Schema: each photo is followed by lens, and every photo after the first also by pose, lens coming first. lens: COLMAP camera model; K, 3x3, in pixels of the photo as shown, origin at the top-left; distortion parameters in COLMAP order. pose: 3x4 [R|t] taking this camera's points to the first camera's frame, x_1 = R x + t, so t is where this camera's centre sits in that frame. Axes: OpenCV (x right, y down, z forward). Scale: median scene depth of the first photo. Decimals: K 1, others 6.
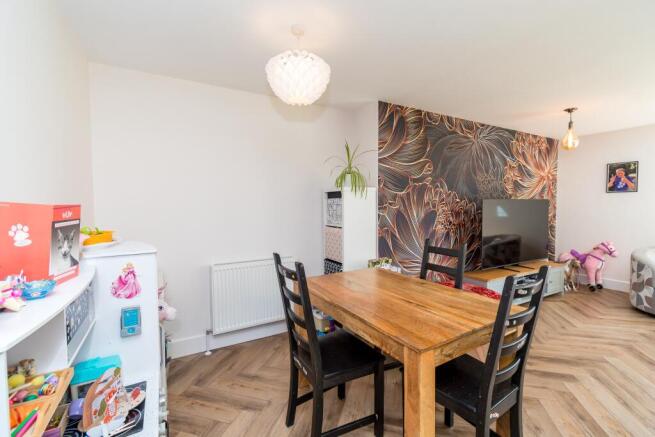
lens RADIAL K [[290.5, 0, 325.1], [0, 290.5, 216.6], [0, 0, 1]] dist [0.003551, -0.000464]
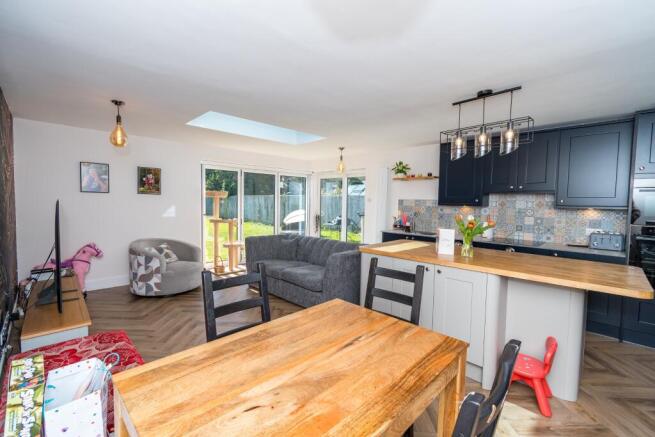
lens RADIAL K [[290.5, 0, 328.5], [0, 290.5, 216.1], [0, 0, 1]] dist [0.003551, -0.000464]
pose [[-0.255725, -0.046882, 0.965612, -0.204217], [0.023844, 0.998214, 0.054779, -0.045245], [-0.966455, 0.037033, -0.254150, 0.573460]]
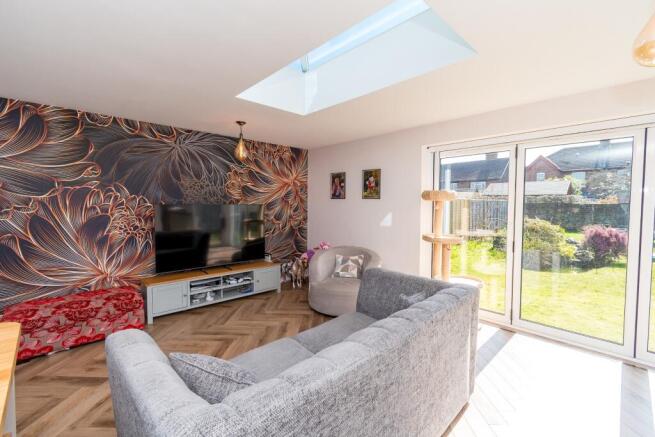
lens RADIAL K [[290.5, 0, 328.5], [0, 290.5, 216.0], [0, 0, 1]] dist [0.003551, -0.000464]
pose [[0.971530, 0.002921, 0.236898, 0.852661], [-0.003395, 0.999993, 0.001596, -0.021868], [-0.236892, -0.002355, 0.971533, -0.117694]]
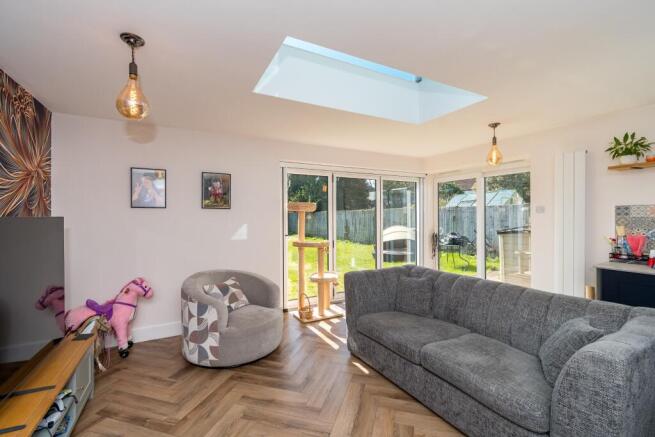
lens RADIAL K [[290.5, 0, 330.1], [0, 290.5, 216.6], [0, 0, 1]] dist [0.003551, -0.000464]
pose [[0.014853, 0.004991, 0.999877, 0.328318], [0.045859, 0.998932, -0.005668, -0.042602], [-0.998838, 0.045937, 0.014608, 0.627218]]
